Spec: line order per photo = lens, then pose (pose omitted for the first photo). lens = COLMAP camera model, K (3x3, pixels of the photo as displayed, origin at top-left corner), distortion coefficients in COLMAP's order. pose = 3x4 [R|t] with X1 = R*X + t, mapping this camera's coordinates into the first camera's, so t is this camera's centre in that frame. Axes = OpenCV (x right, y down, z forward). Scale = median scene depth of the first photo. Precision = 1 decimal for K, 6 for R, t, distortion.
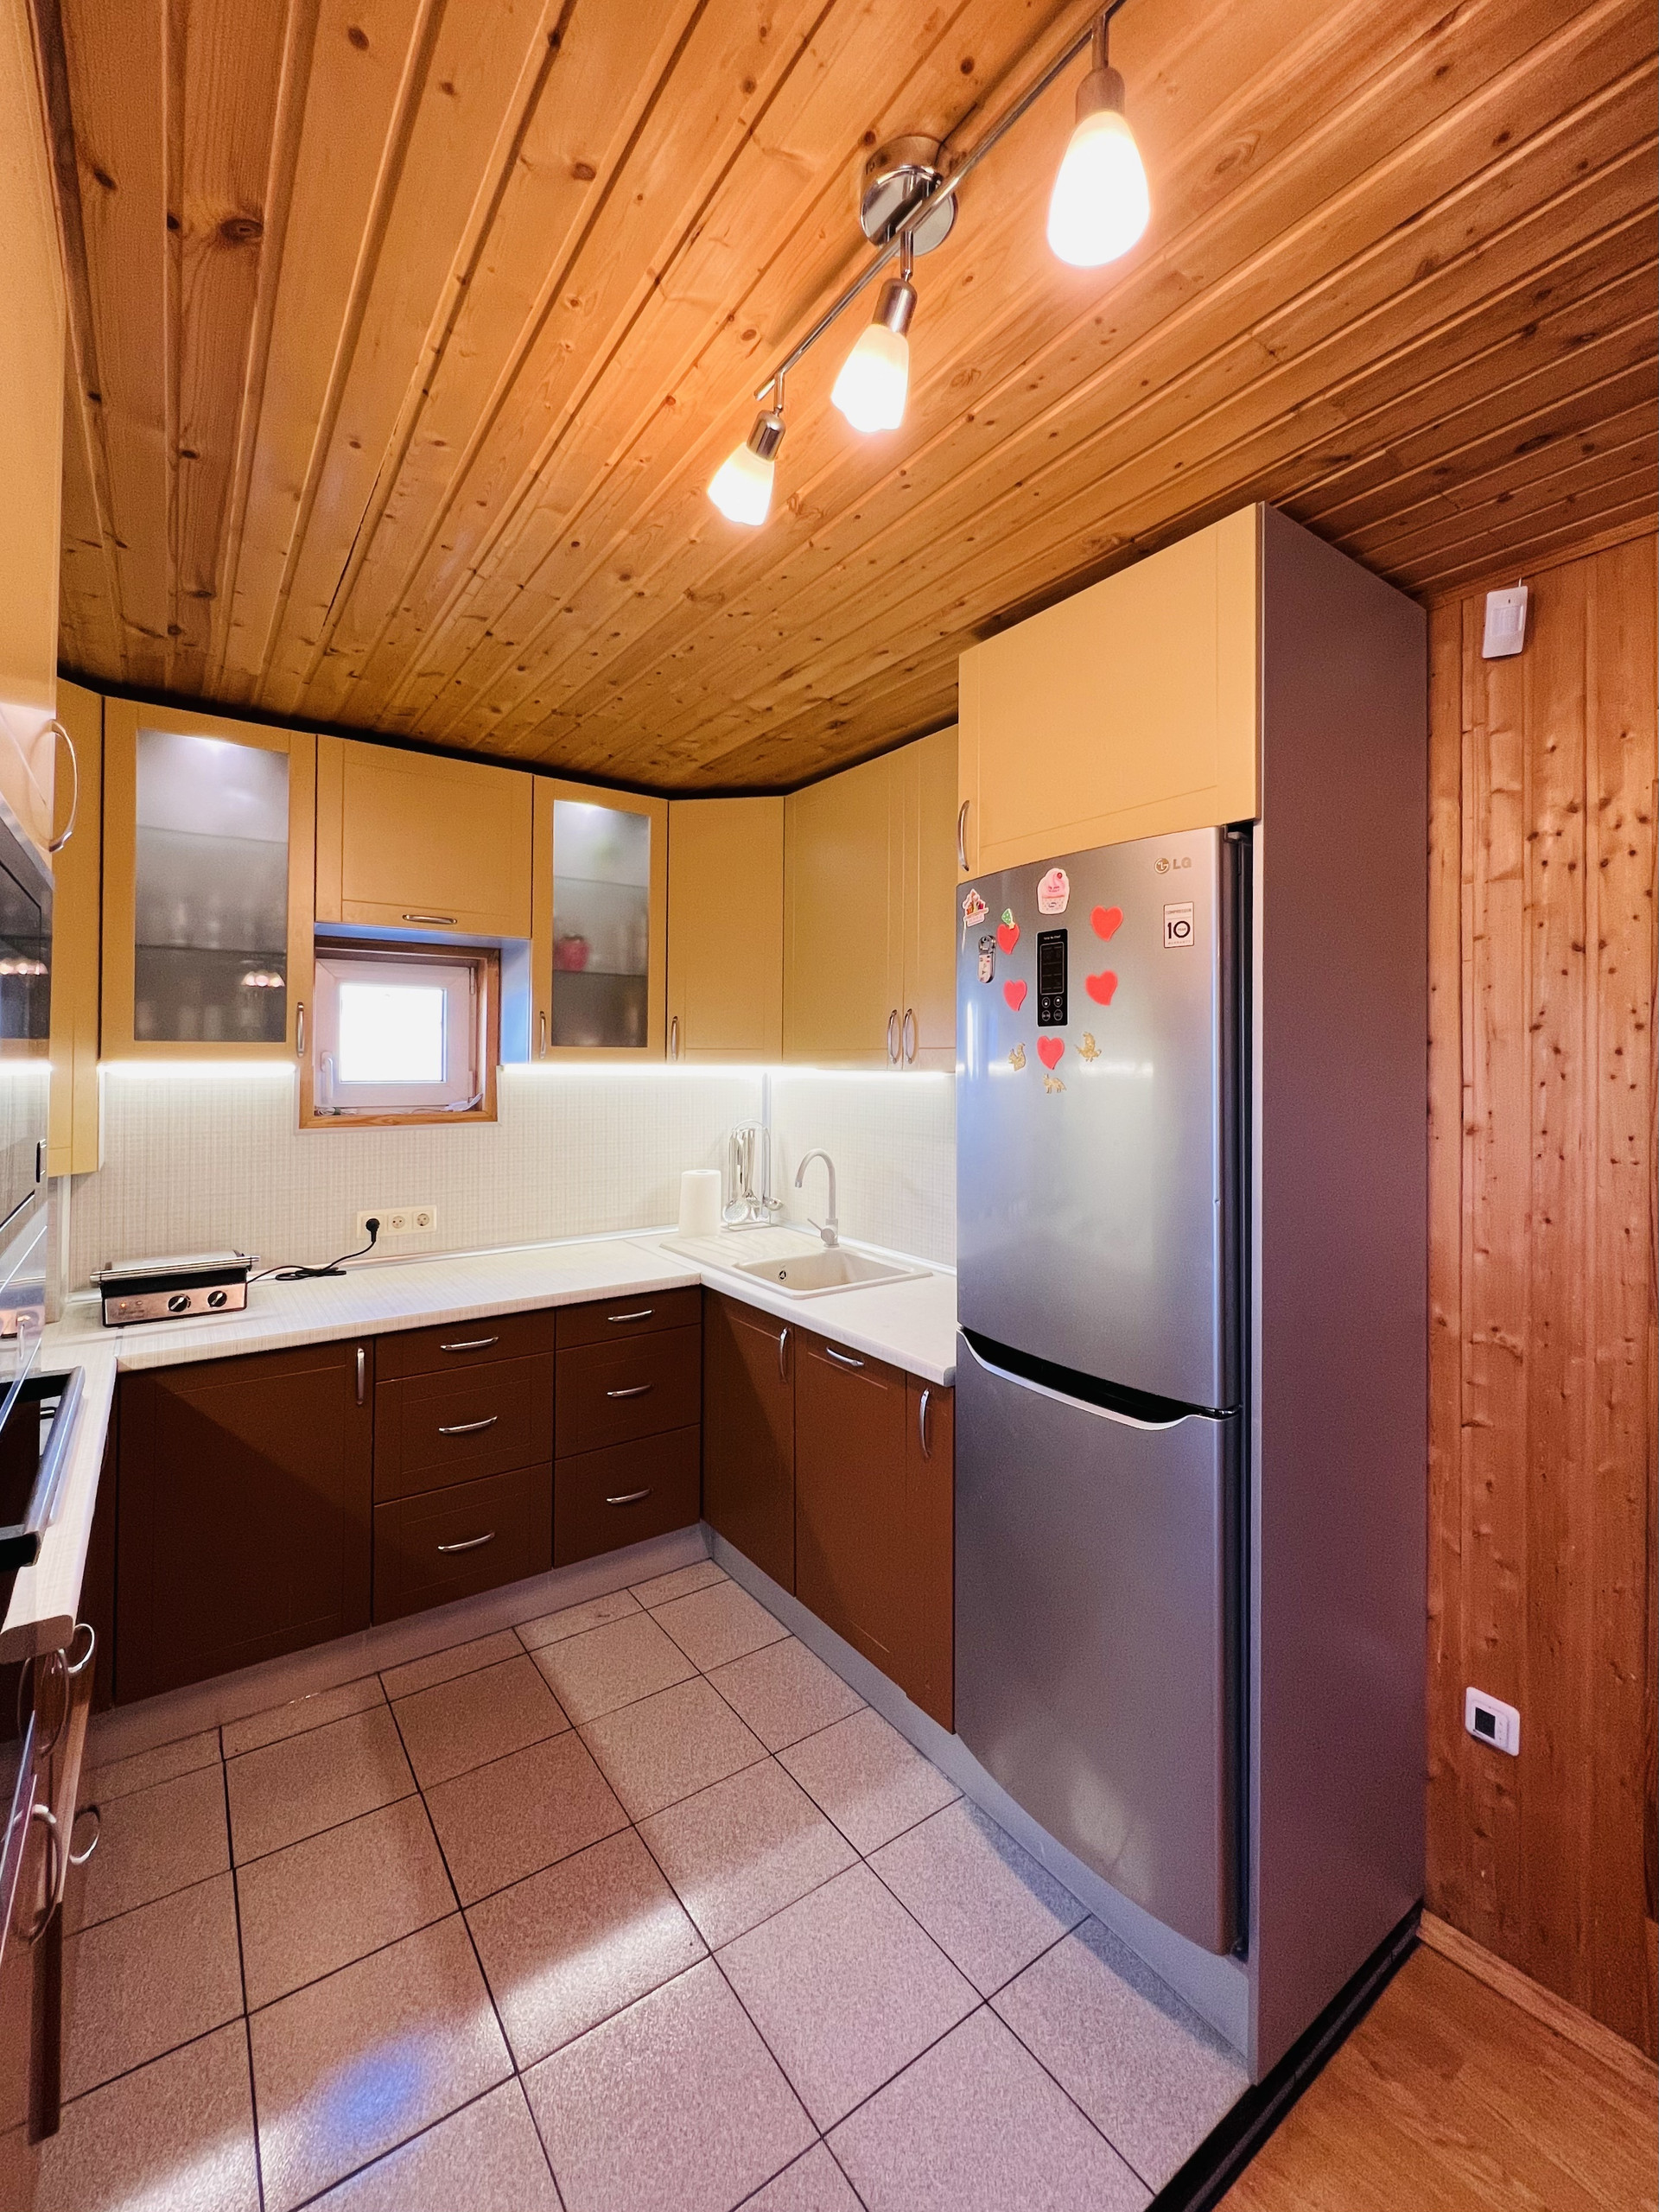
lens RADIAL K [[930.3, 0, 831.3], [0, 930.3, 1057.3], [0, 0, 1]] dist [-0.000675, 0.000196]
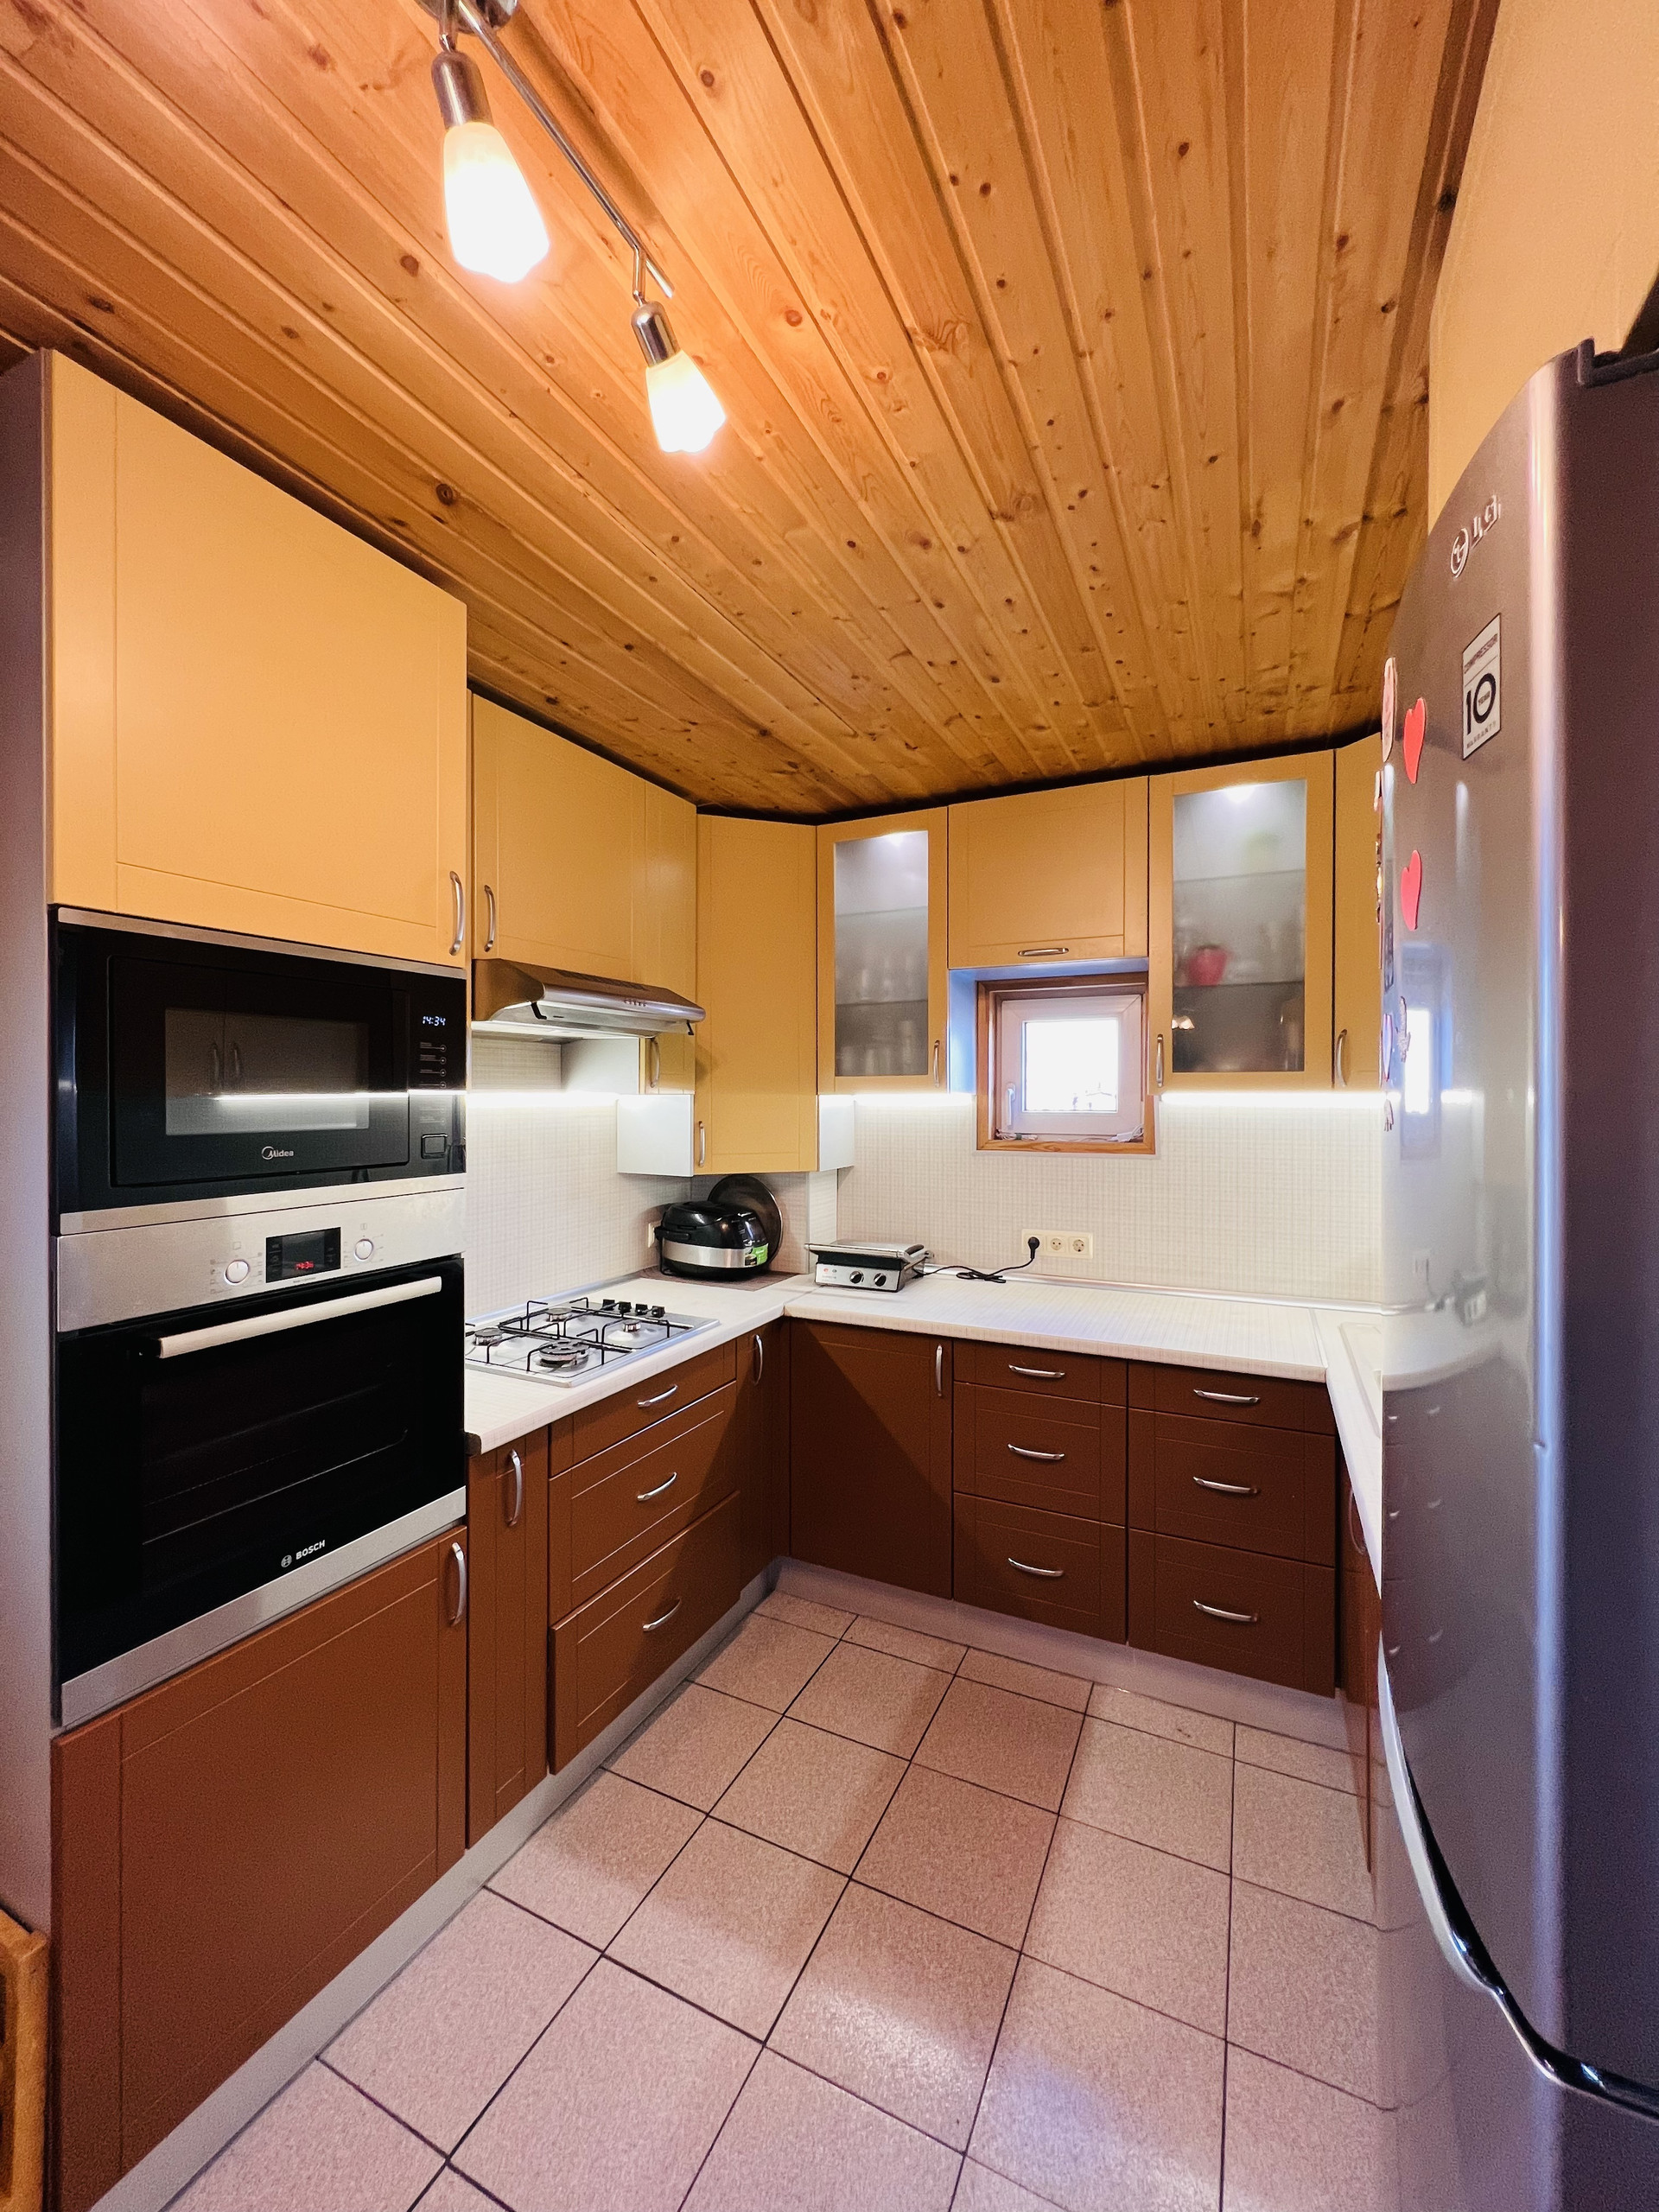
lens RADIAL K [[880.9, 0, 829.5], [0, 880.9, 1106.0], [0, 0, 1]] dist [0.000822, -0.000215]
pose [[0.475606, 0.004040, -0.879649, 0.344446], [0.005984, 0.999951, 0.007828, 0.013963], [0.879638, -0.008987, 0.475559, 0.361554]]
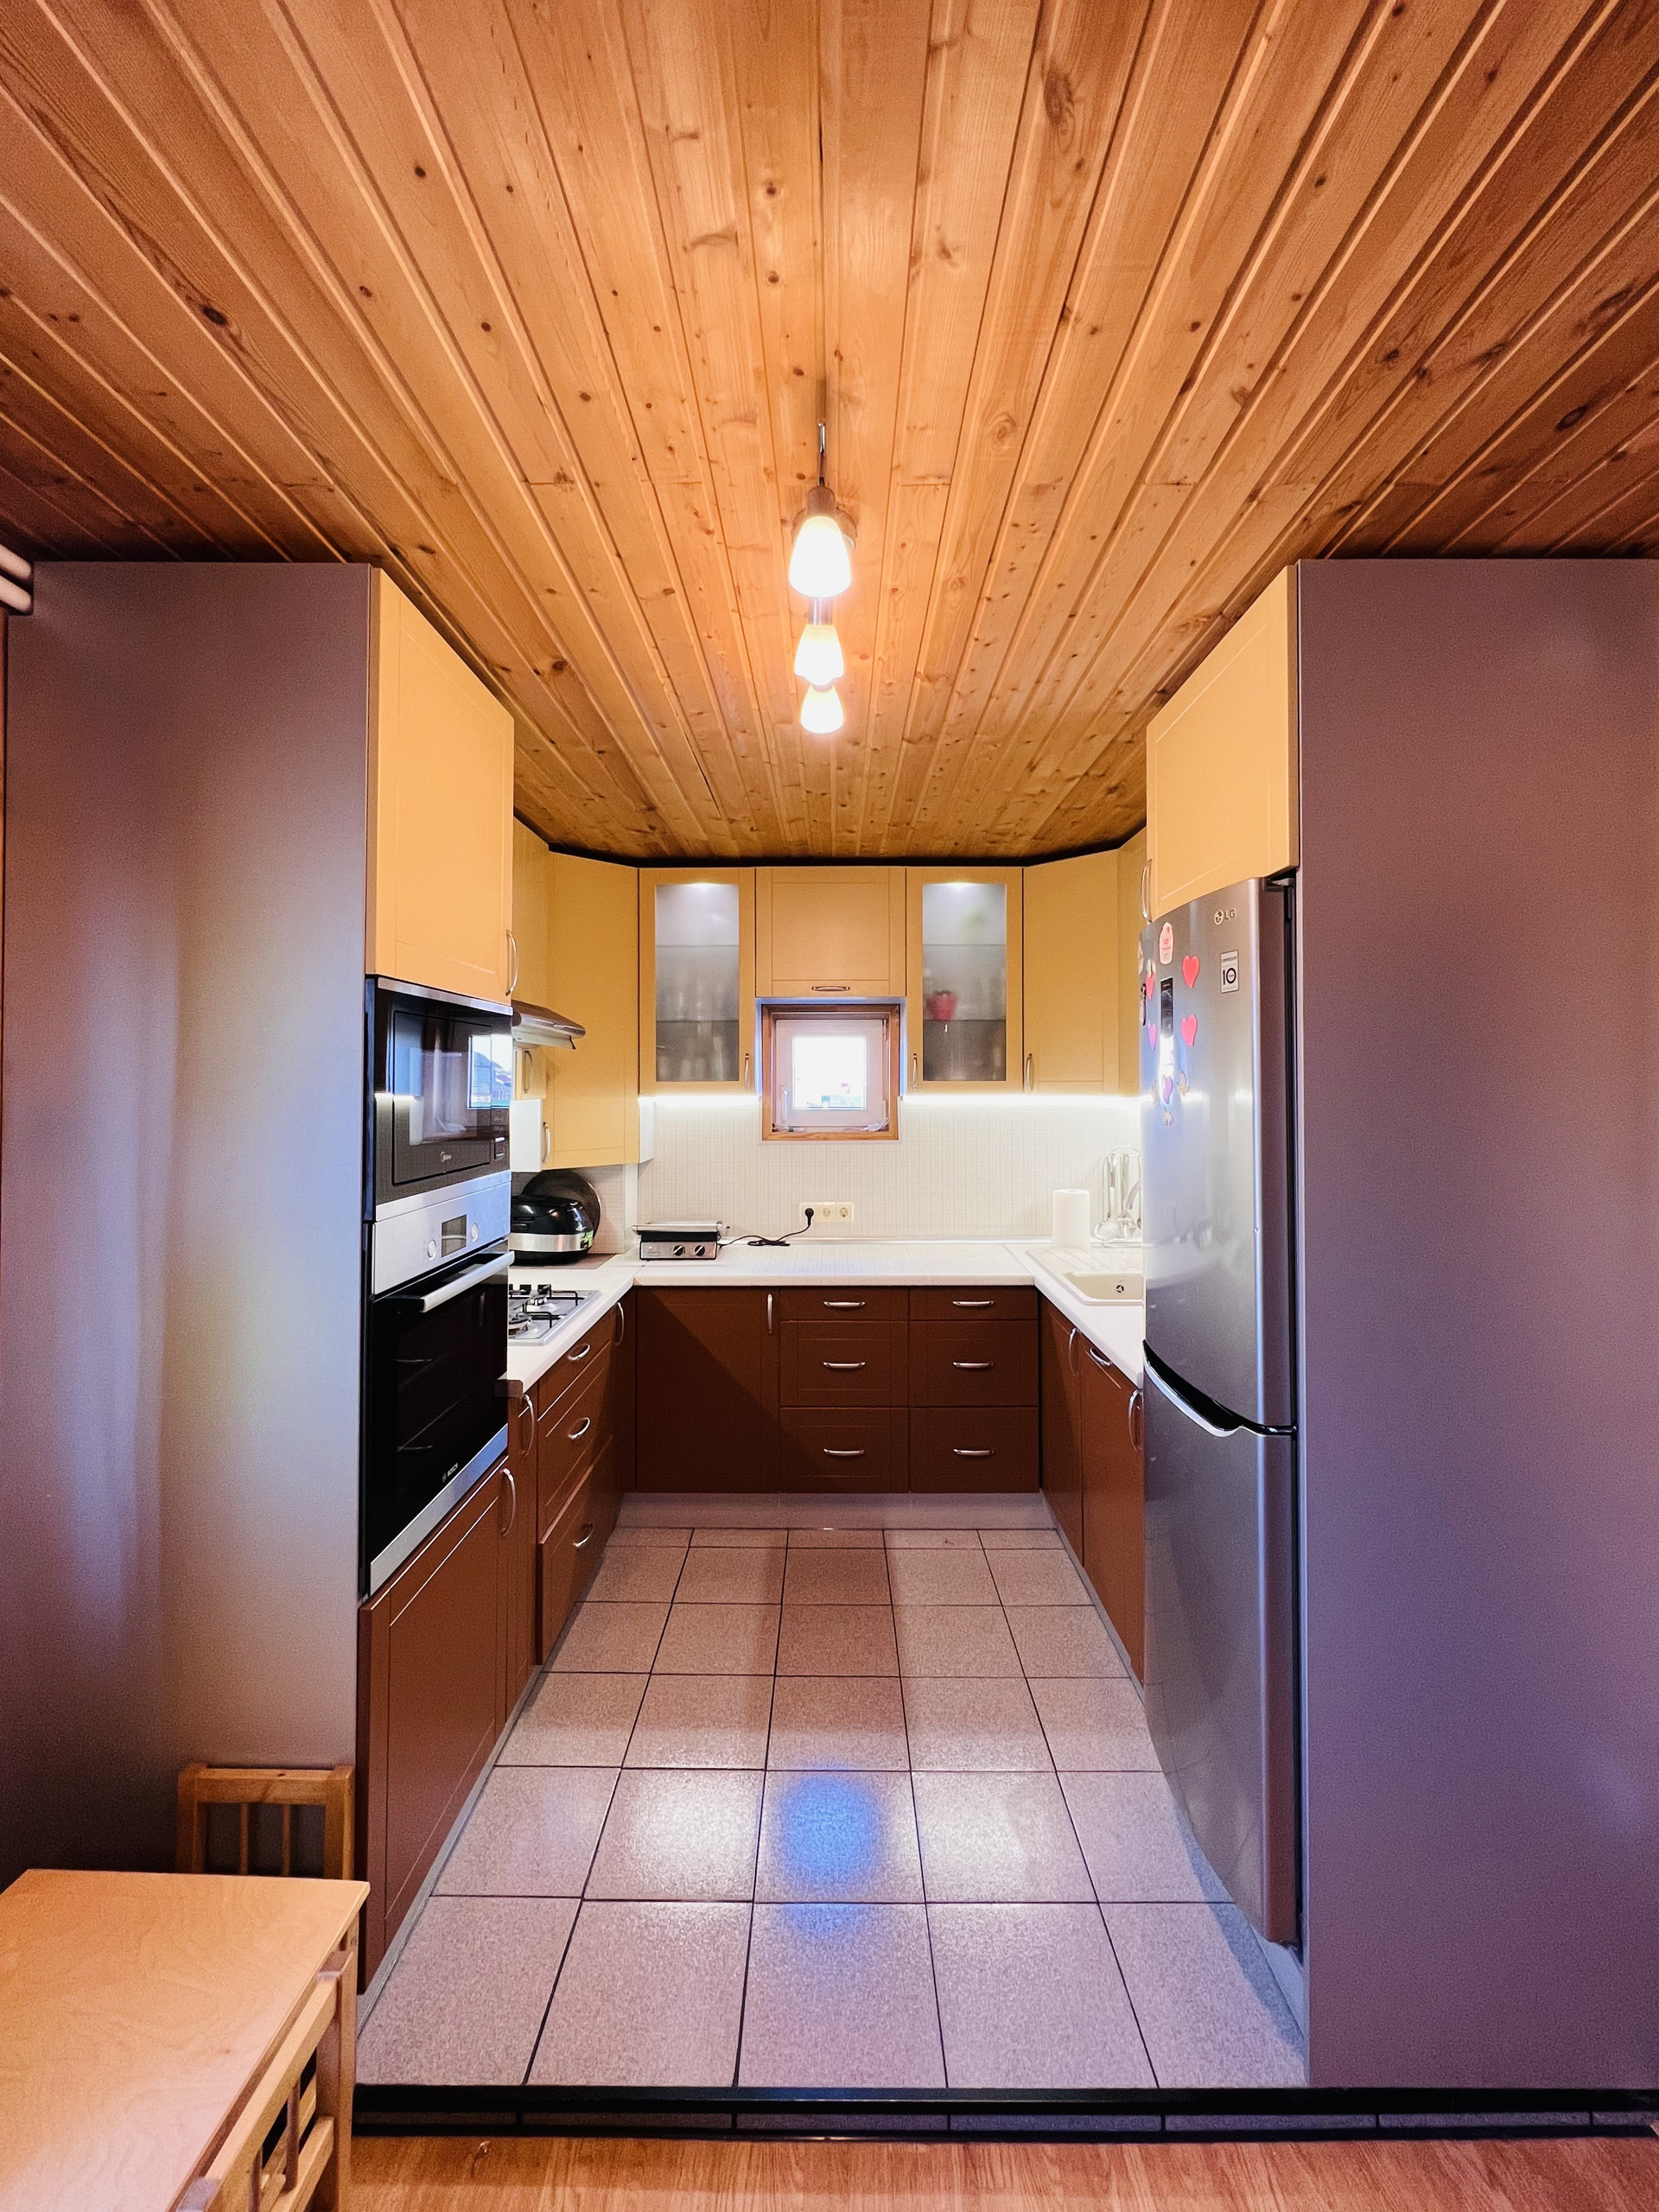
lens RADIAL K [[913.9, 0, 830.0], [0, 913.9, 1078.0], [0, 0, 1]] dist [-0.000223, -0.000681]
pose [[0.810072, -0.011643, -0.586215, 0.377746], [0.009073, 0.999932, -0.007322, -0.009178], [0.586260, 0.000613, 0.810123, -0.082087]]
